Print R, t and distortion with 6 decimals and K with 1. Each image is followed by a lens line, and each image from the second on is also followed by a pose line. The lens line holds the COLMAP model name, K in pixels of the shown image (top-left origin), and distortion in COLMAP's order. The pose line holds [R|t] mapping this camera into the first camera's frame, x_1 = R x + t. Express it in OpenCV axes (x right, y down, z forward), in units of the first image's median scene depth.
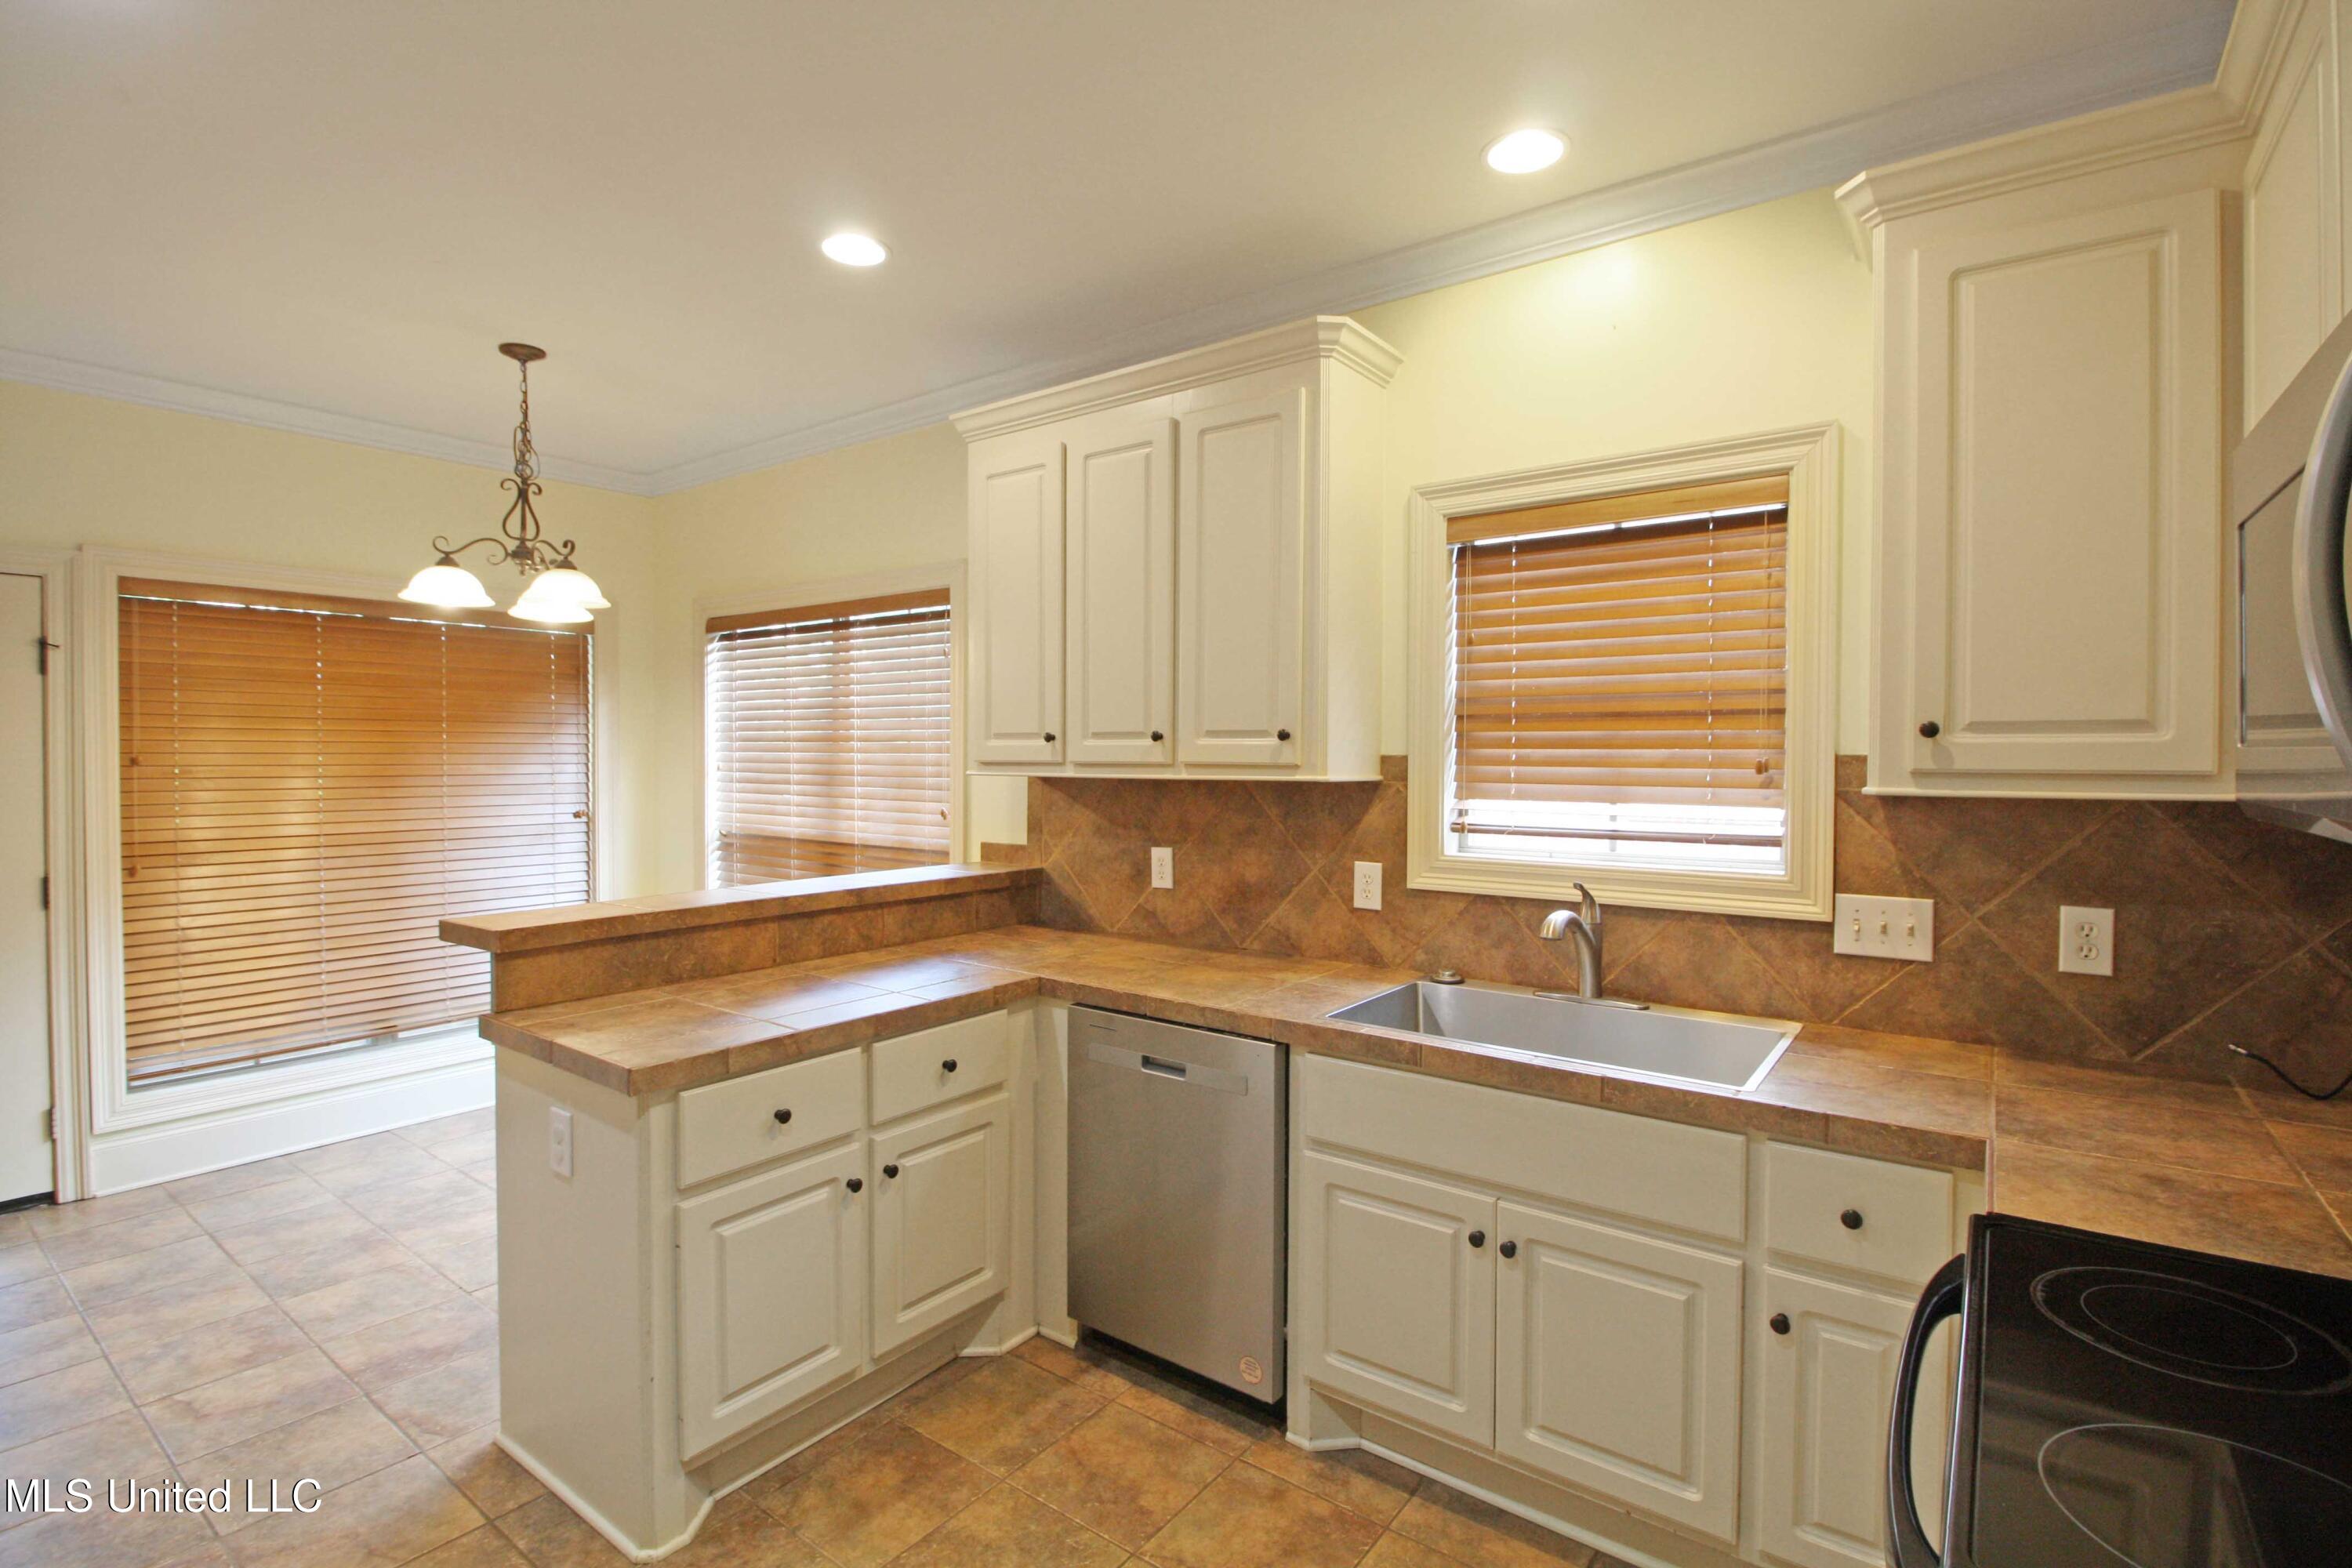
lens RADIAL K [[1106.6, 0, 1187.9], [0, 1106.6, 778.6], [0, 0, 1]] dist [-0.002002, -0.000073]
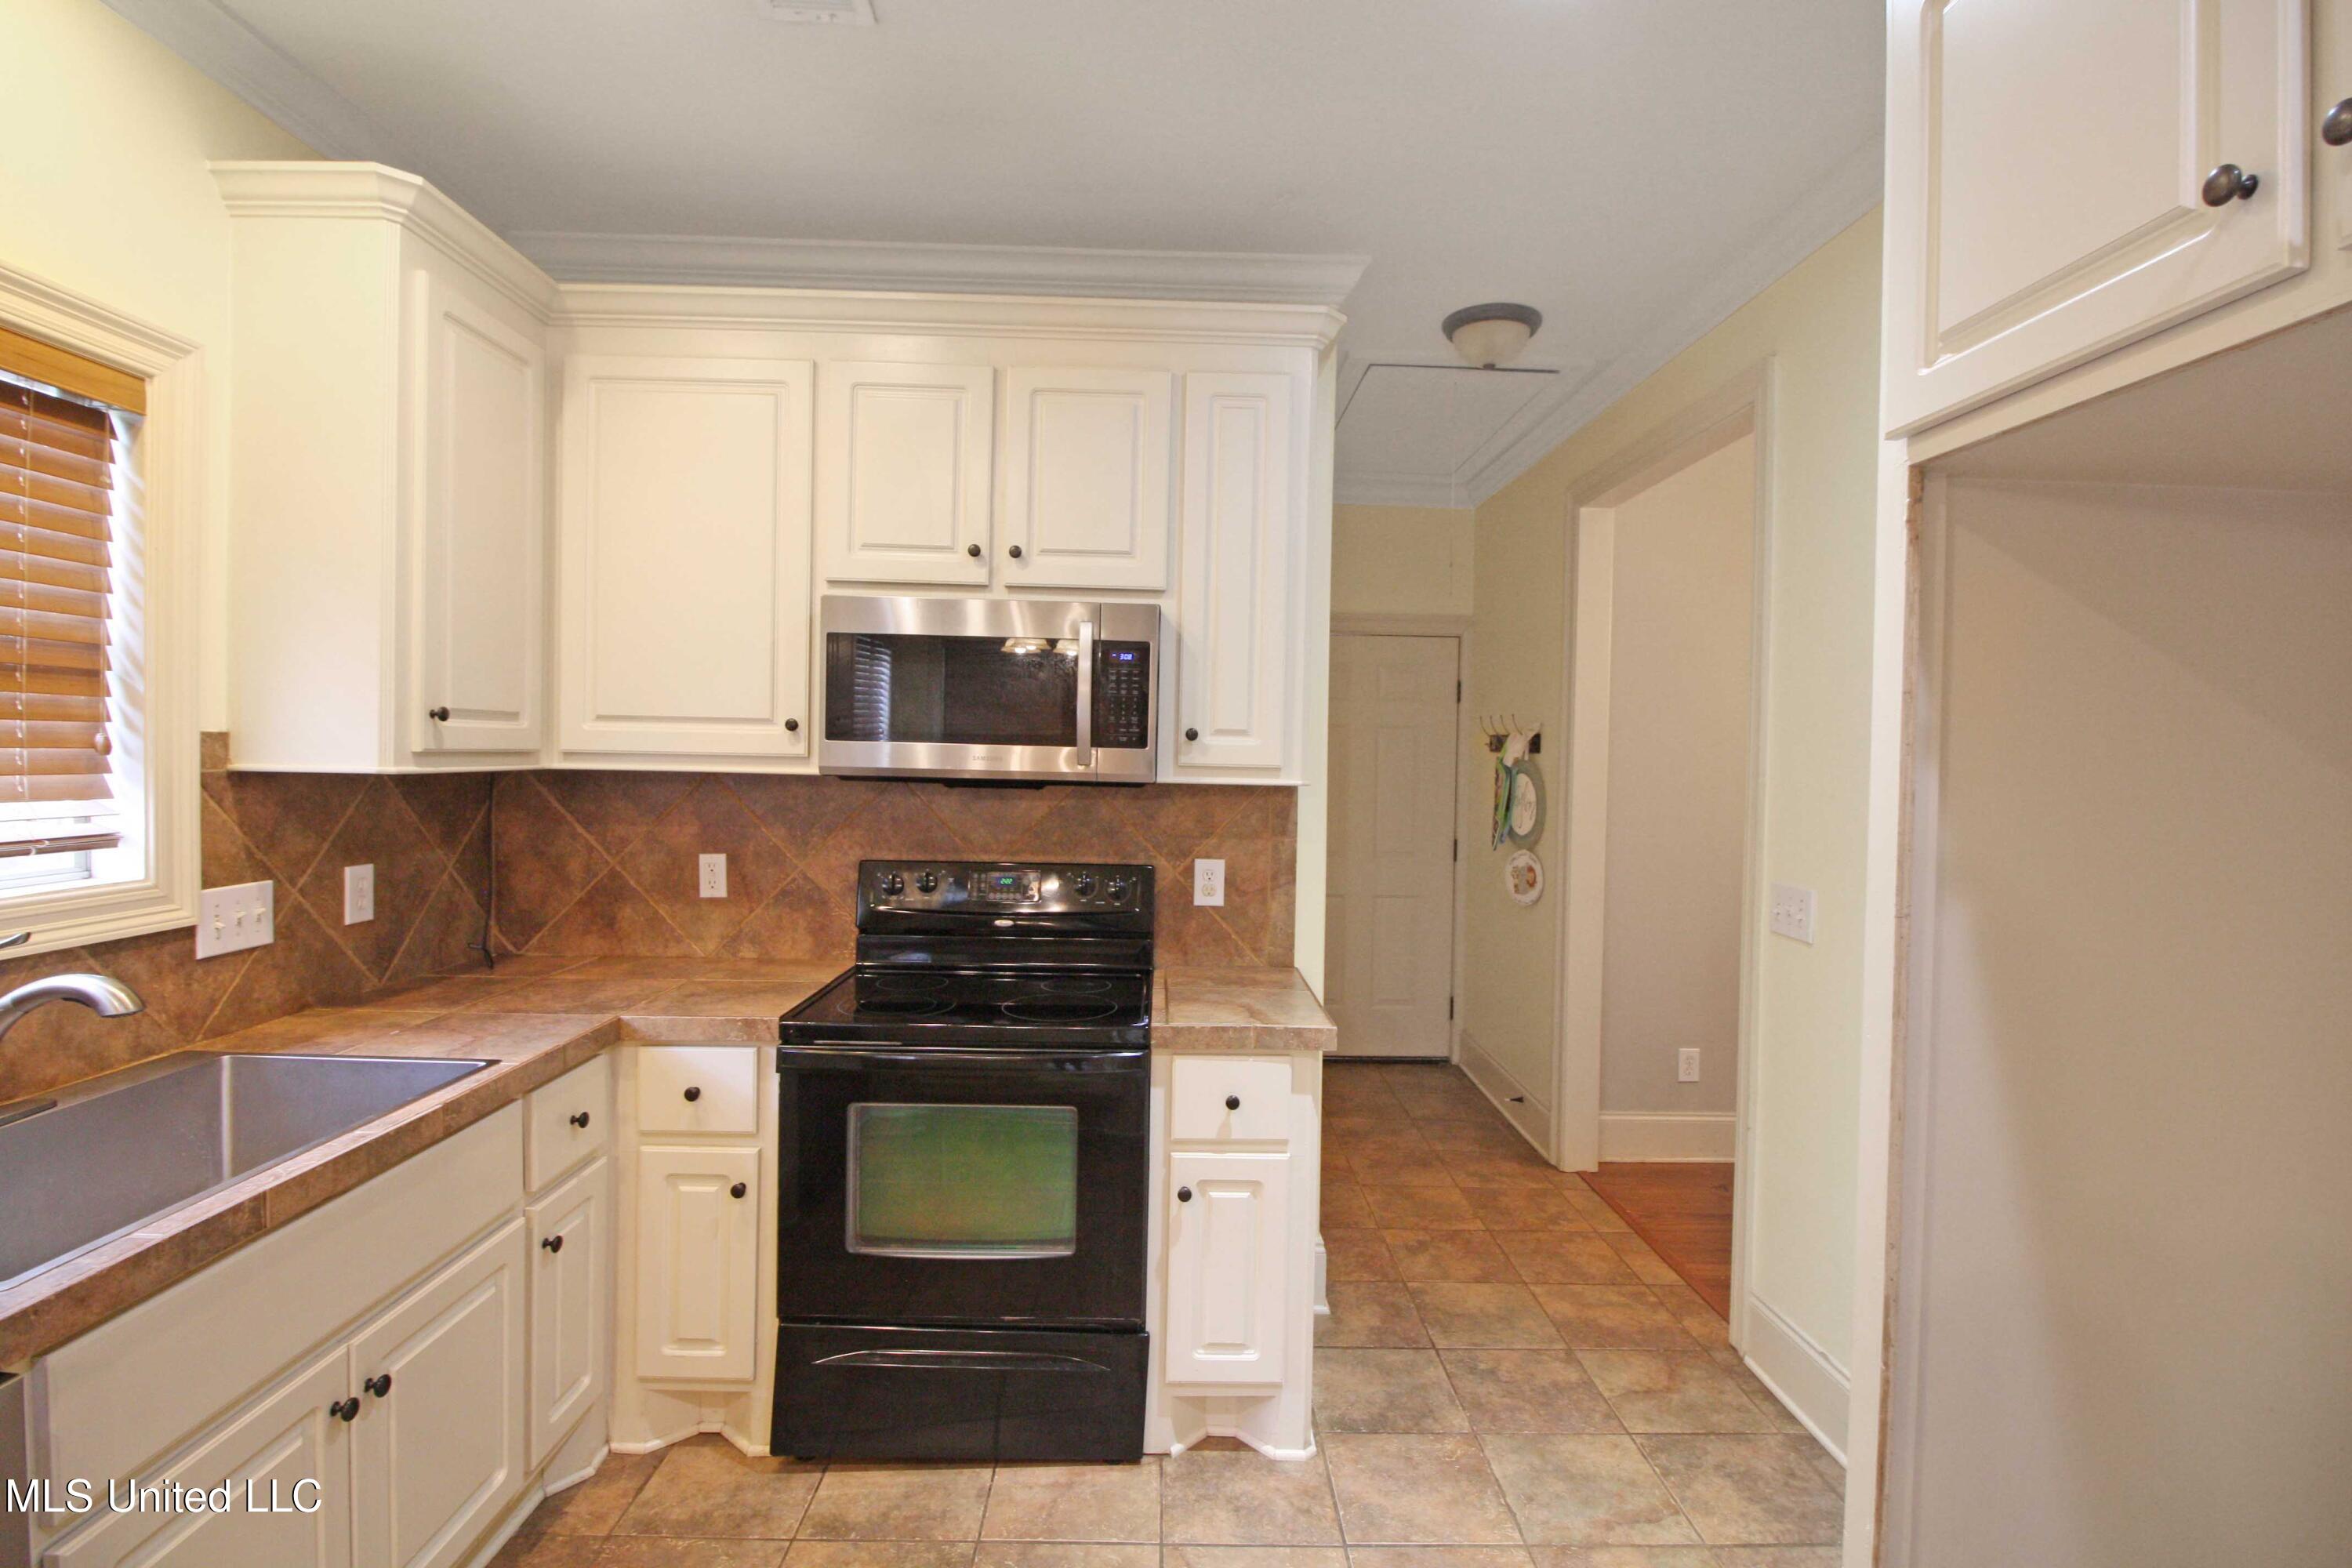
lens RADIAL K [[1106.6, 0, 1186.5], [0, 1106.6, 772.4], [0, 0, 1]] dist [-0.002002, -0.000073]
pose [[-0.600595, -0.031725, 0.798924, -0.600059], [-0.008743, 0.999413, 0.033114, -0.026005], [-0.799506, 0.012903, -0.600520, 0.941705]]
